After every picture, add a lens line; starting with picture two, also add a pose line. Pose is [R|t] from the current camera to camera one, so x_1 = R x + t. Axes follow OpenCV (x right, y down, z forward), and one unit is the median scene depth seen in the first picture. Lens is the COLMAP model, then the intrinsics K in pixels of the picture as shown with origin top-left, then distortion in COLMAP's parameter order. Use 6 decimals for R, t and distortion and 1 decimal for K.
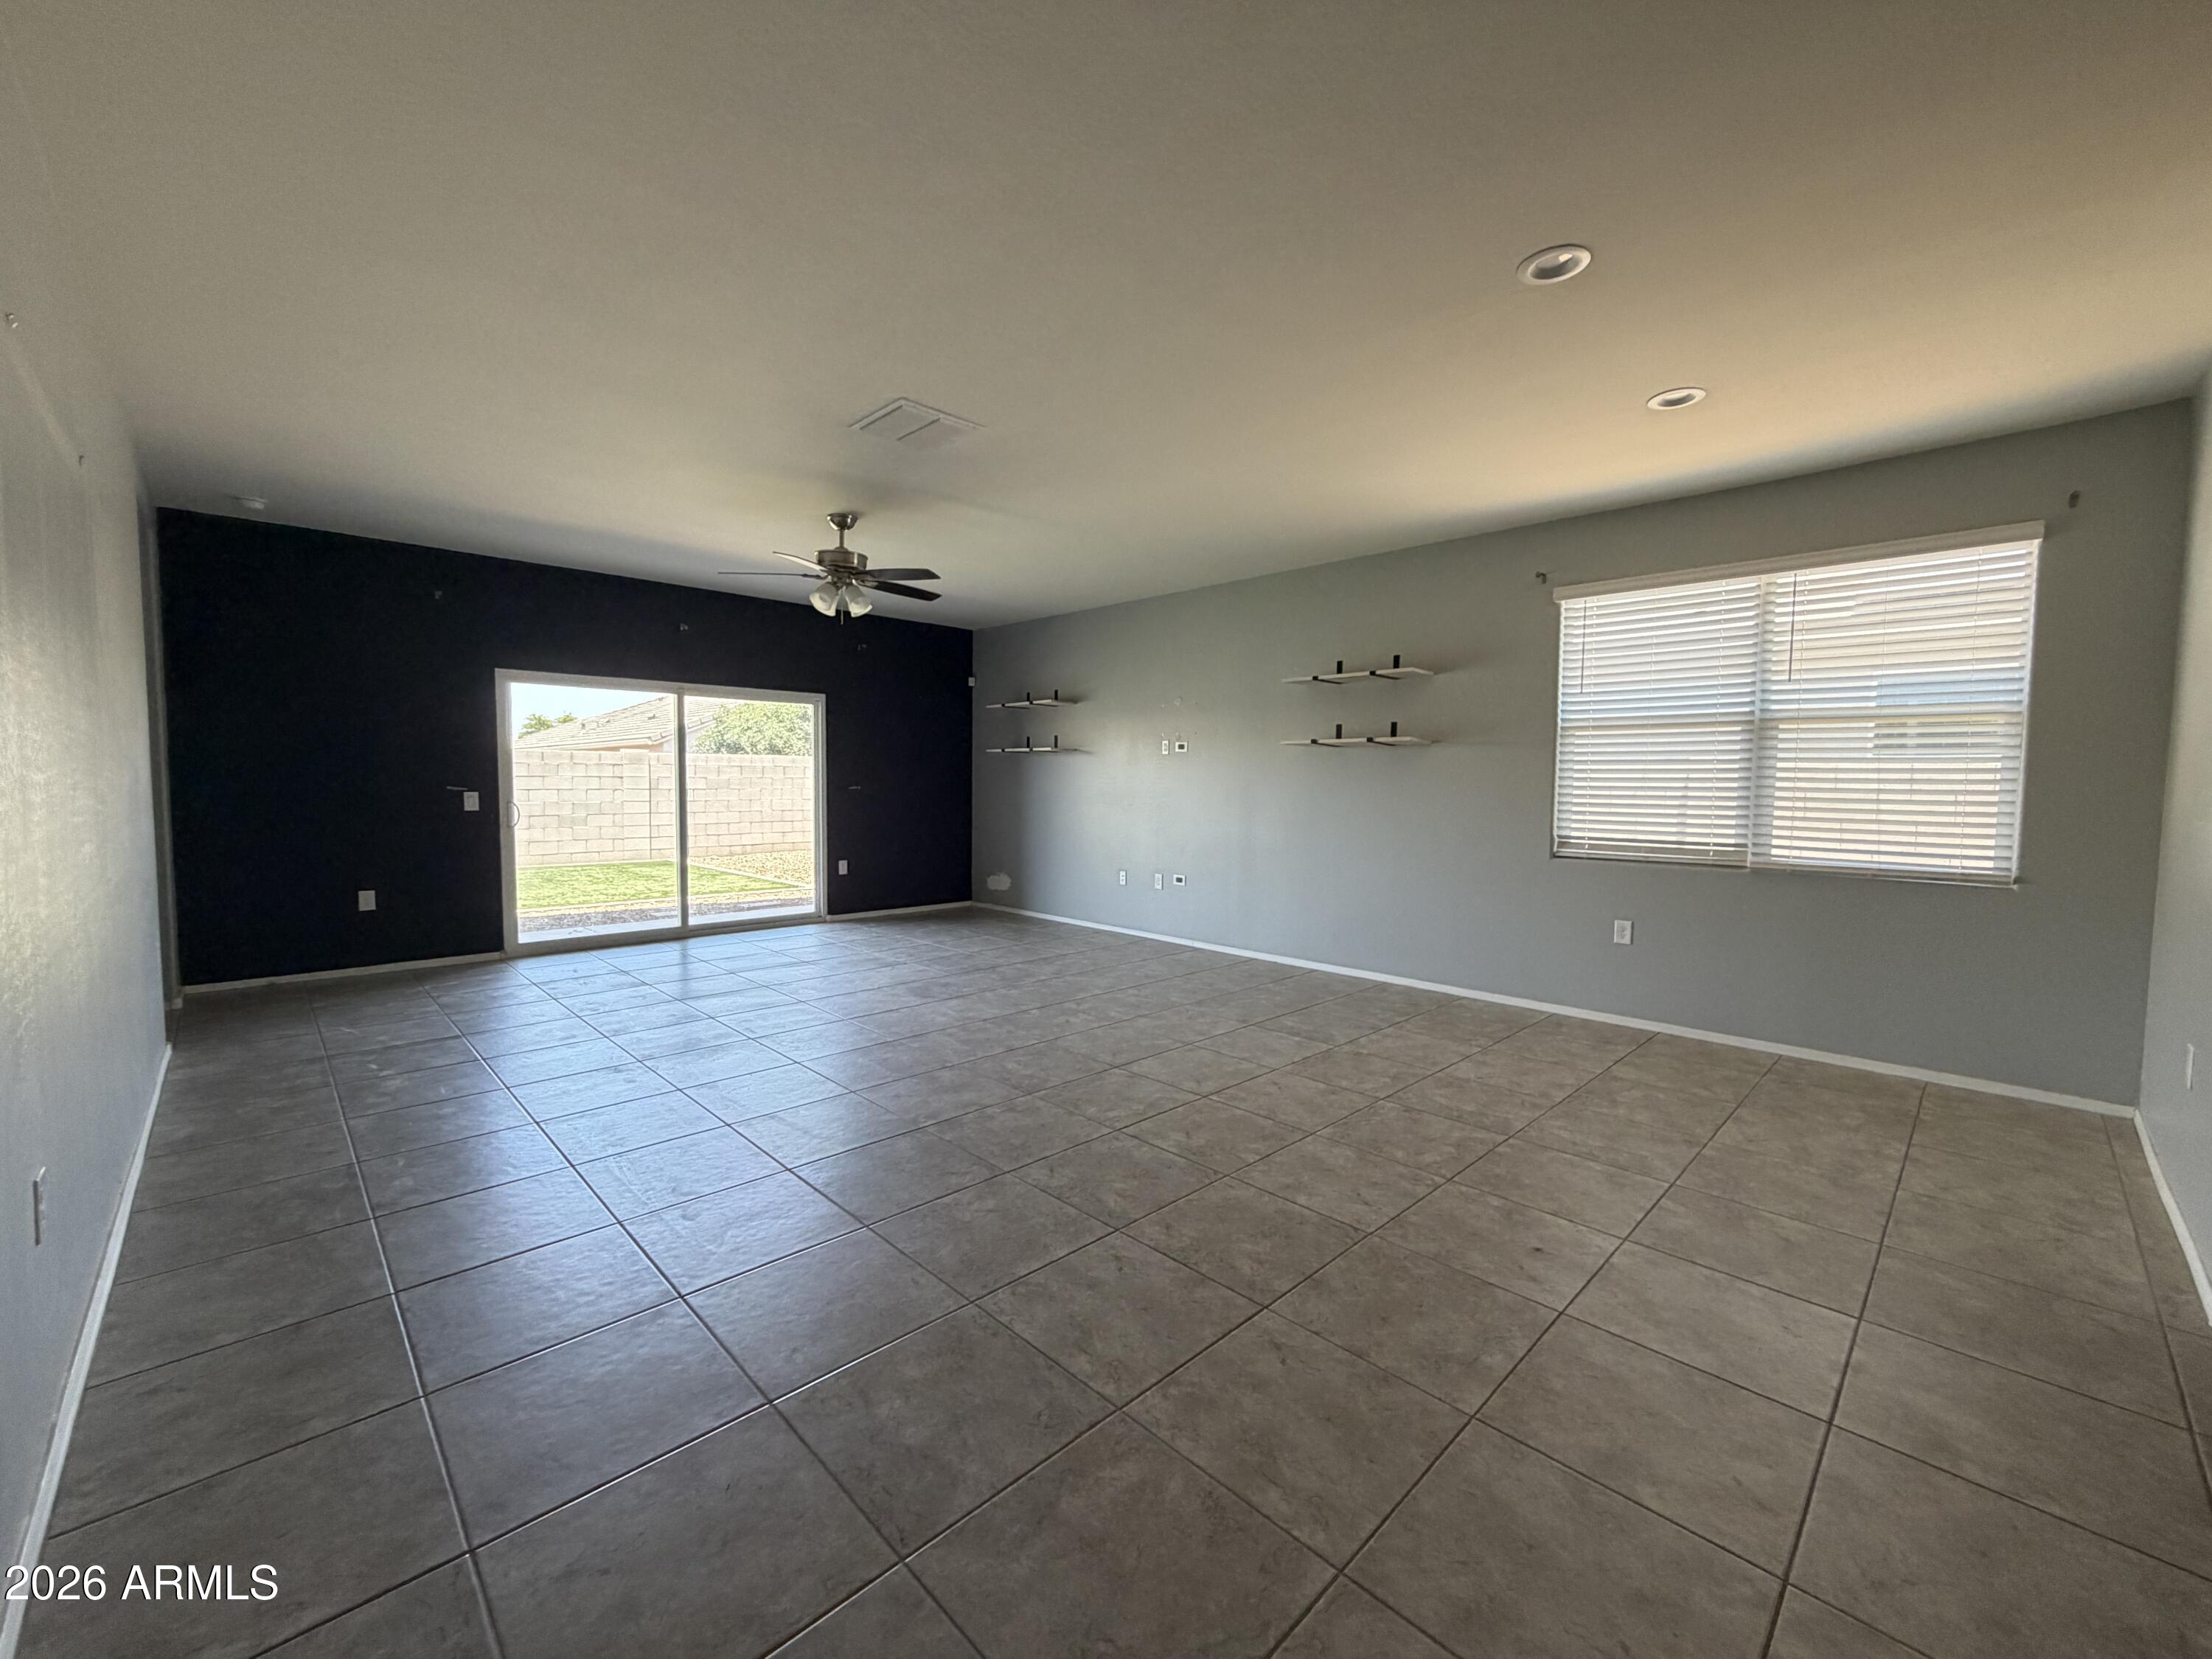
lens RADIAL K [[883.2, 0, 1101.8], [0, 883.2, 829.7], [0, 0, 1]] dist [-0.002225, 0.000429]
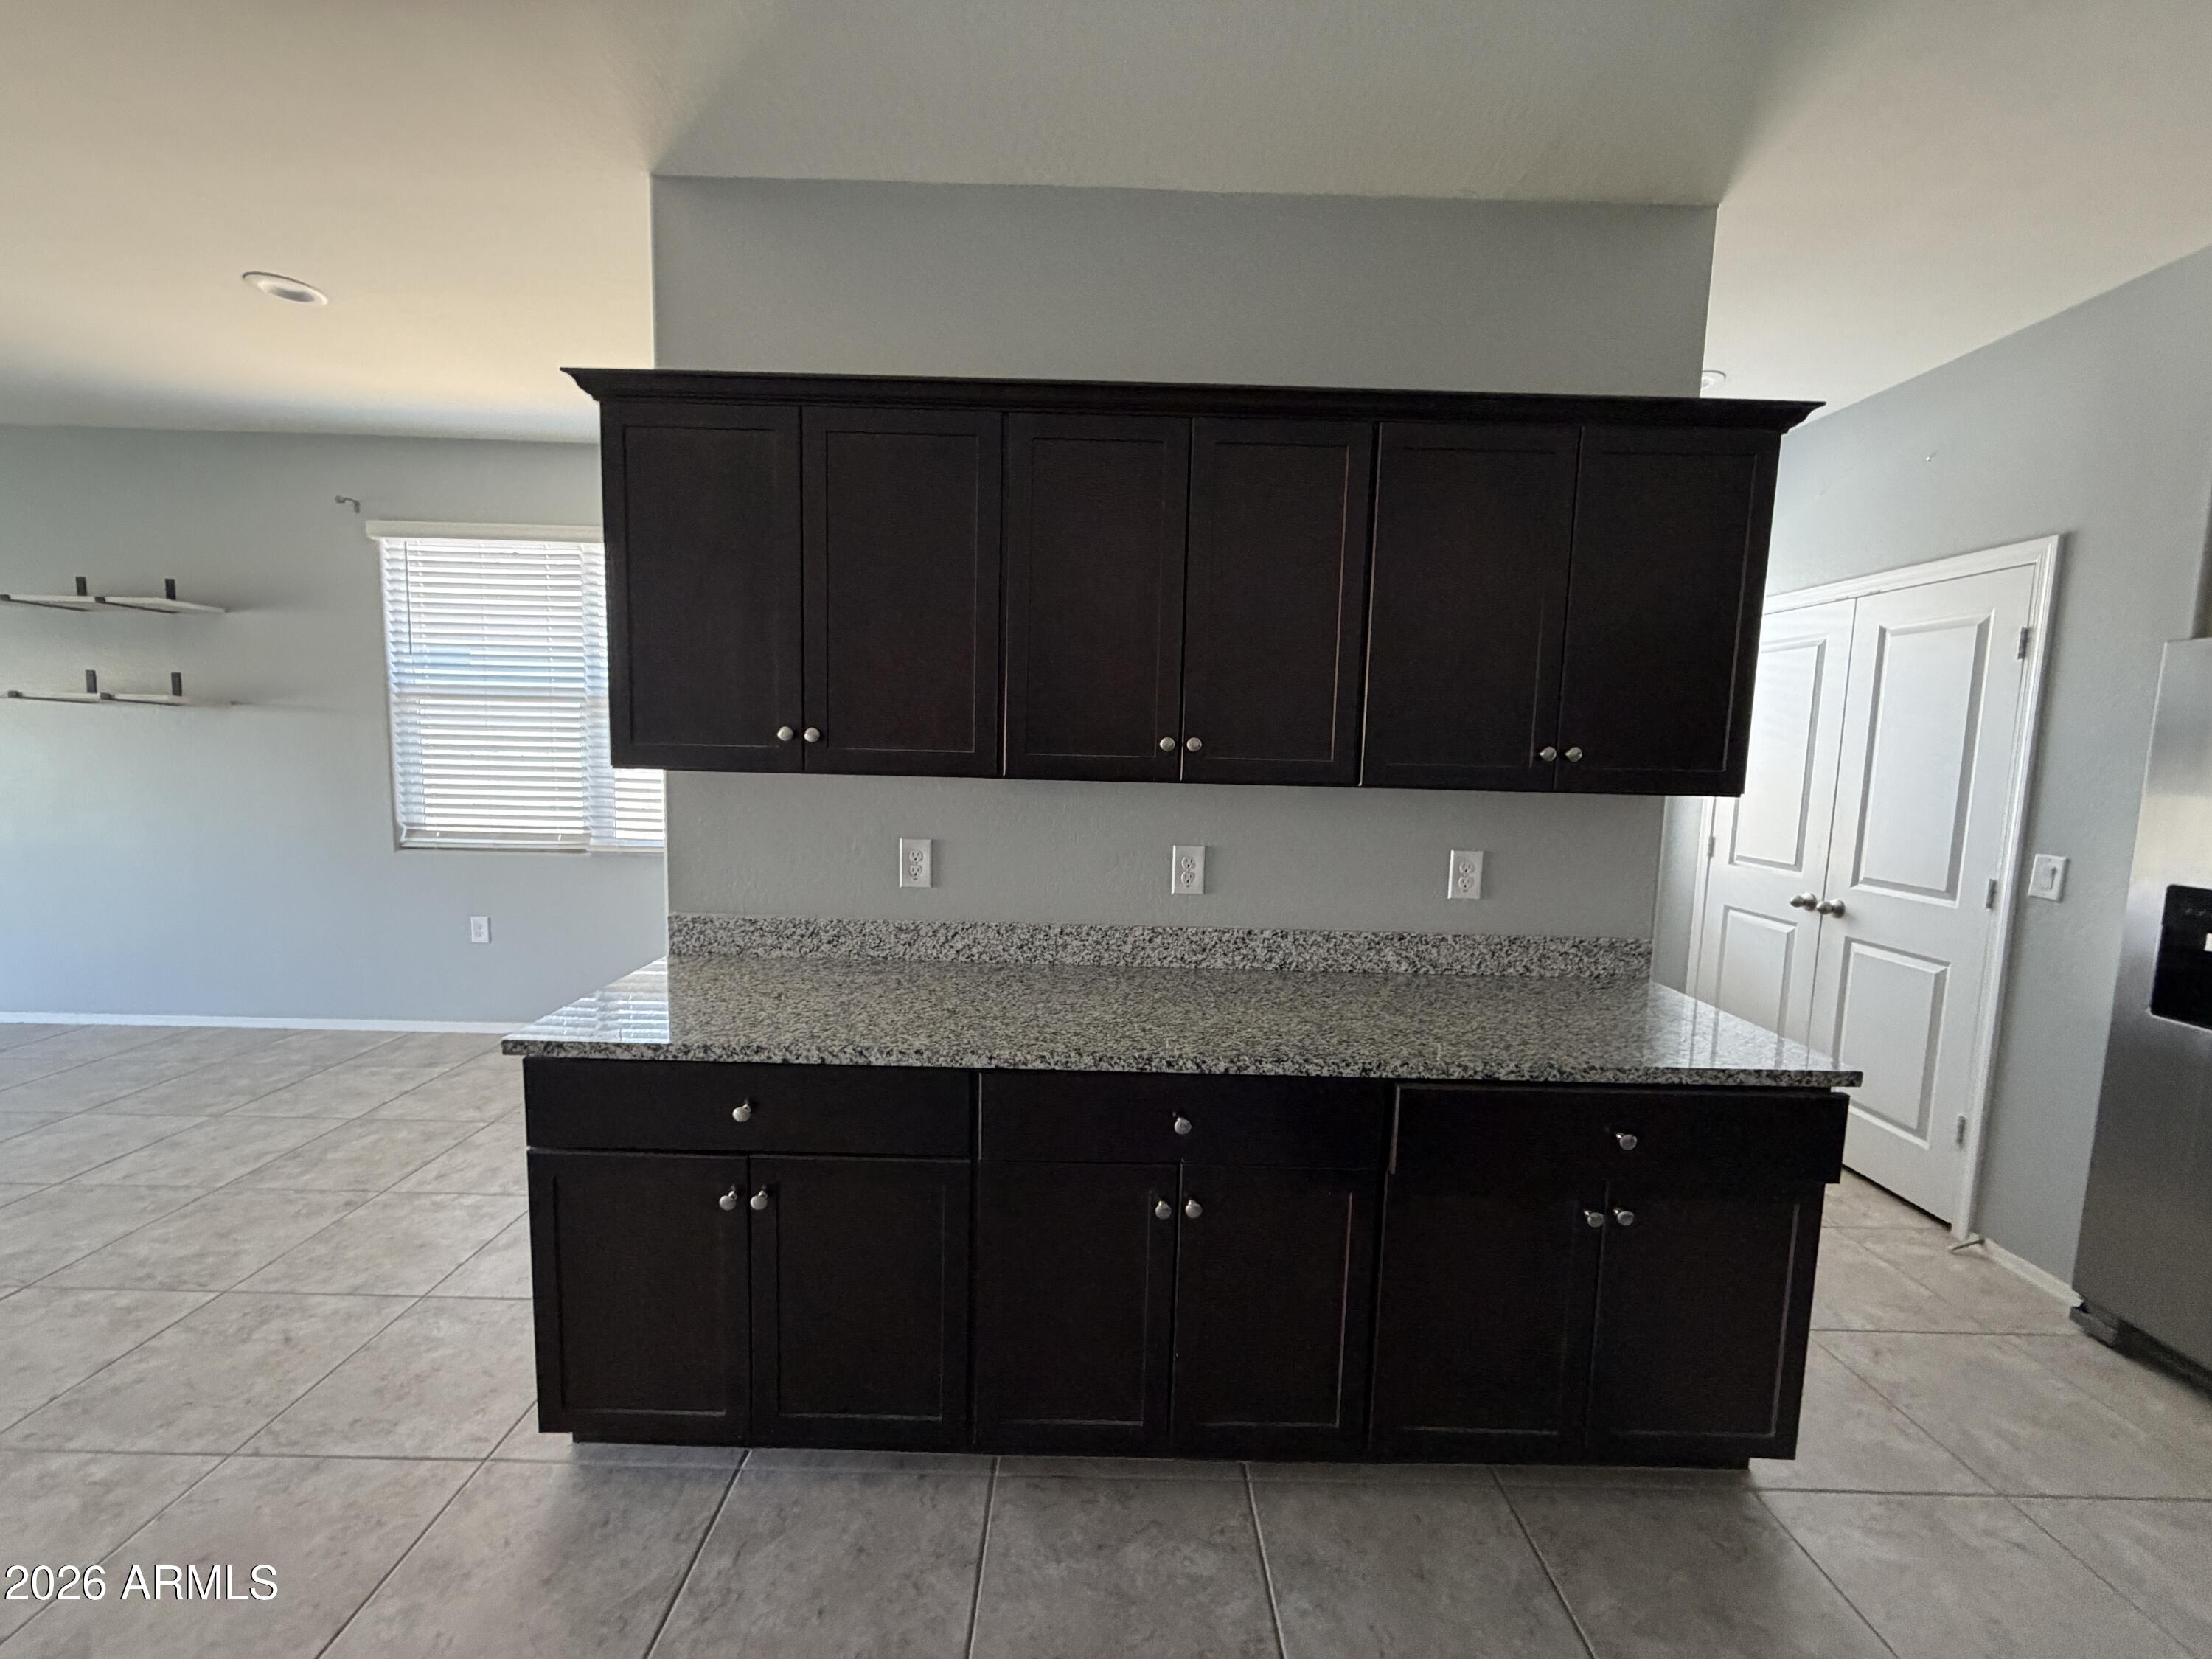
lens RADIAL K [[885.3, 0, 1100.0], [0, 885.3, 832.4], [0, 0, 1]] dist [-0.002118, 0.000690]
pose [[0.695860, -0.064705, 0.715256, 0.368635], [0.020420, 0.997313, 0.070354, -0.029509], [-0.717887, -0.034351, 0.695312, -0.060541]]
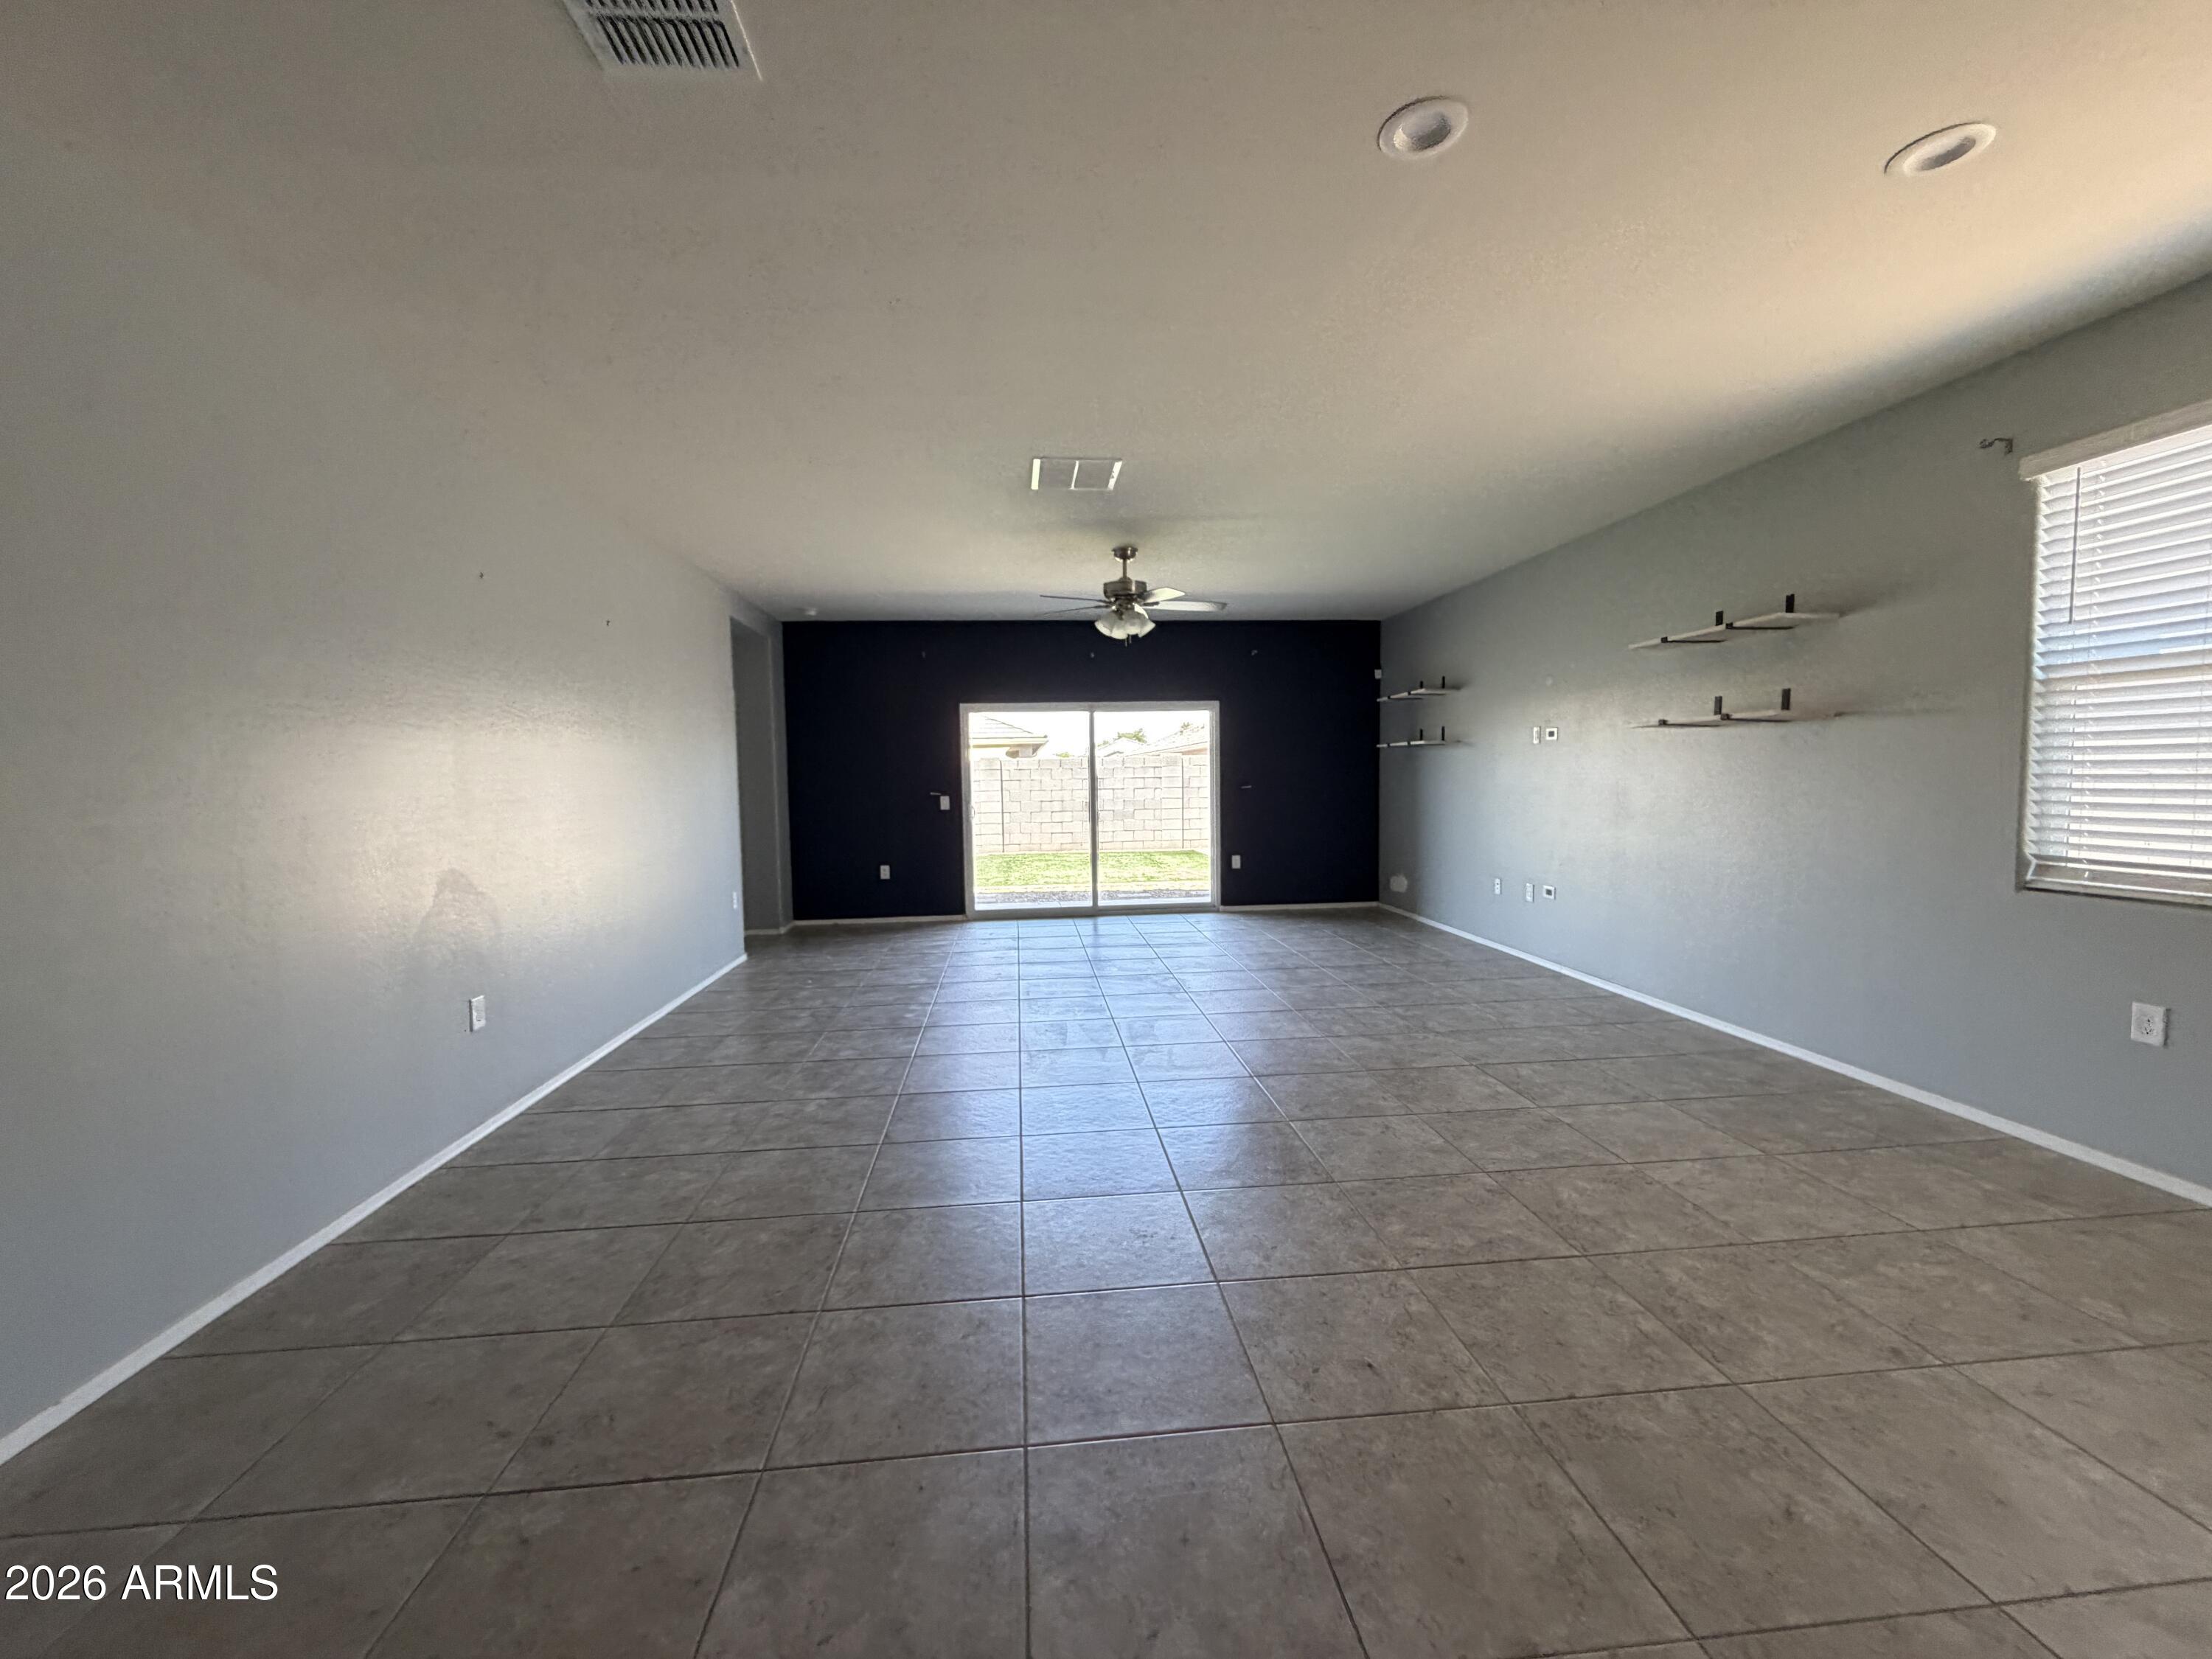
lens RADIAL K [[883.2, 0, 1101.8], [0, 883.2, 829.7], [0, 0, 1]] dist [-0.002225, 0.000429]
pose [[0.779933, 0.016099, -0.625656, 0.386207], [-0.010979, 0.999867, 0.012042, -0.011242], [0.625767, -0.002523, 0.780006, 0.103268]]
